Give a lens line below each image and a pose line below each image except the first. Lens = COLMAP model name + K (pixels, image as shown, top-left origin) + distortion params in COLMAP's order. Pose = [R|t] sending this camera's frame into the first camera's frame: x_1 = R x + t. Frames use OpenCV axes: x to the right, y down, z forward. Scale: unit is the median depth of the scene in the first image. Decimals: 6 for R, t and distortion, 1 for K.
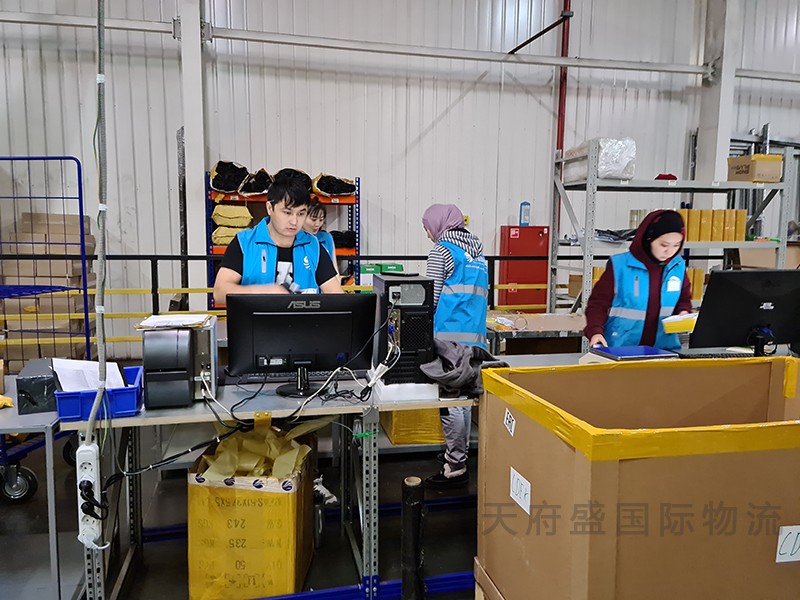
lens RADIAL K [[678.5, 0, 402.2], [0, 678.5, 325.2], [0, 0, 1]] dist [0.140653, -0.169562]
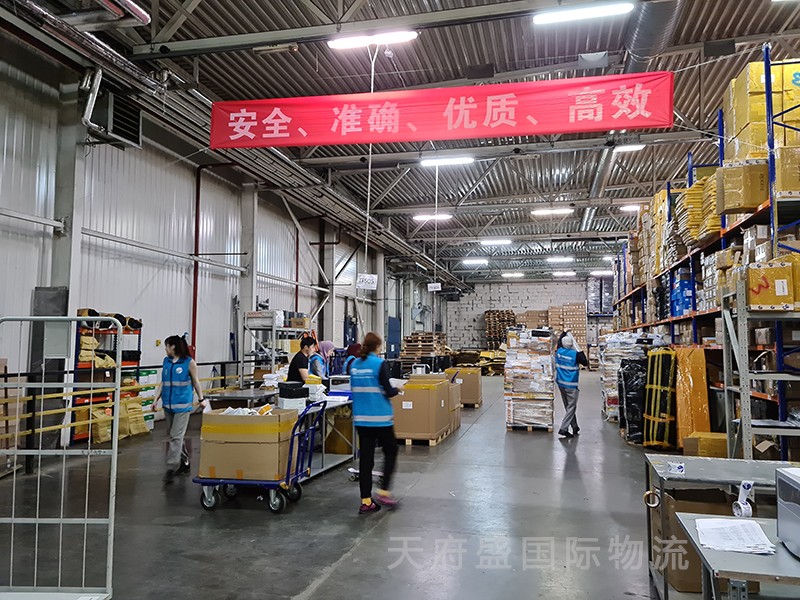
lens RADIAL K [[623.2, 0, 400.0], [0, 623.2, 300.0], [0, 0, 1]] dist [0.121402, -0.130113]
pose [[0.457290, 0.046582, 0.888097, -1.182568], [0.131746, 0.984060, -0.119453, 0.008006], [-0.879505, 0.171628, 0.443864, -0.255350]]
